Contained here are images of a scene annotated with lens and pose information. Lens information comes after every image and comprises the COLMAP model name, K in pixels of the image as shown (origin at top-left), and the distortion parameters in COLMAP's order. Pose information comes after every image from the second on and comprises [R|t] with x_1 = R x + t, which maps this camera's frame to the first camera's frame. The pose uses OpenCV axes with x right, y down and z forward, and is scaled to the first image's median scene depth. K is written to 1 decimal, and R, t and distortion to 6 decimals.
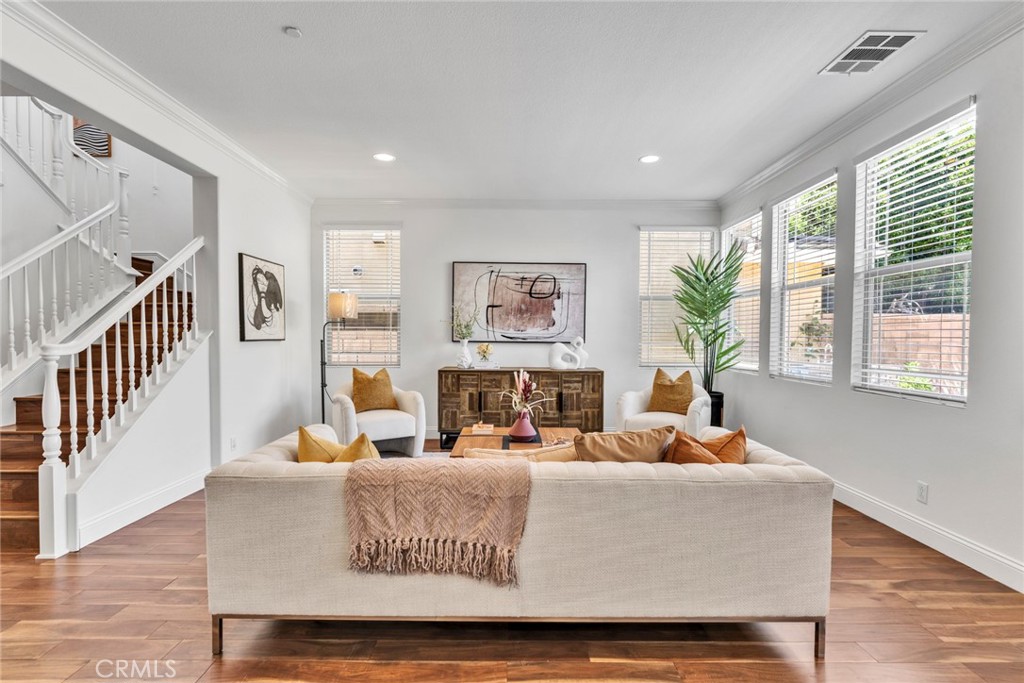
lens RADIAL K [[478.9, 0, 504.5], [0, 478.9, 341.9], [0, 0, 1]] dist [0.006054, 0.001614]
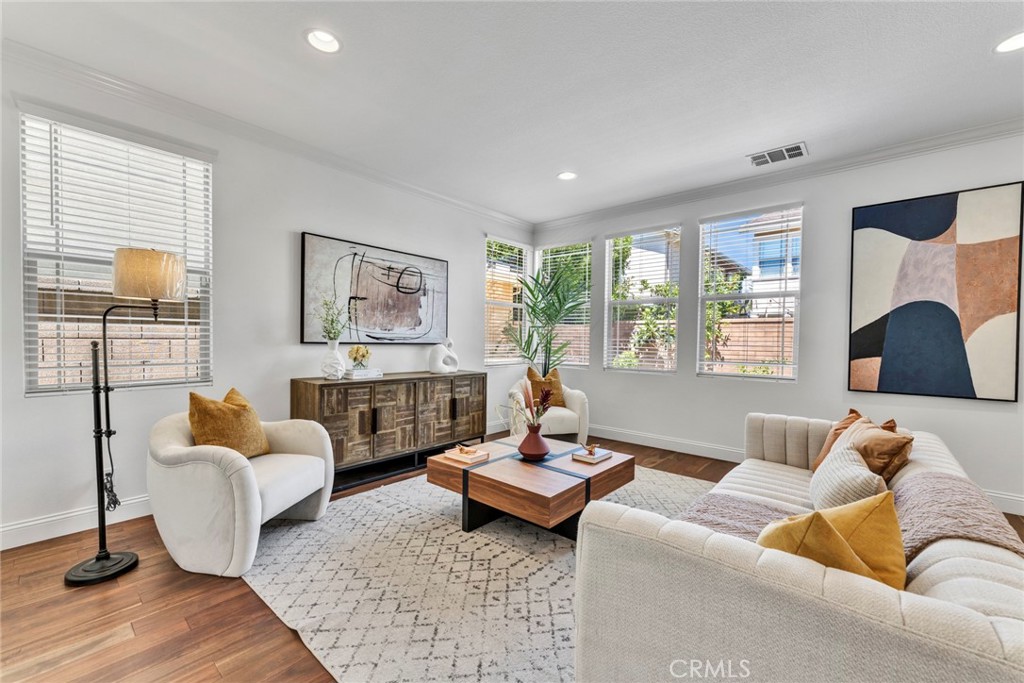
lens RADIAL K [[412.8, 0, 508.6], [0, 412.8, 345.9], [0, 0, 1]] dist [0.001633, 0.000082]
pose [[0.662005, -0.008853, 0.749447, -0.370475], [-0.003006, 0.999891, 0.014467, -0.006422], [-0.749494, -0.011830, 0.661906, 0.359577]]
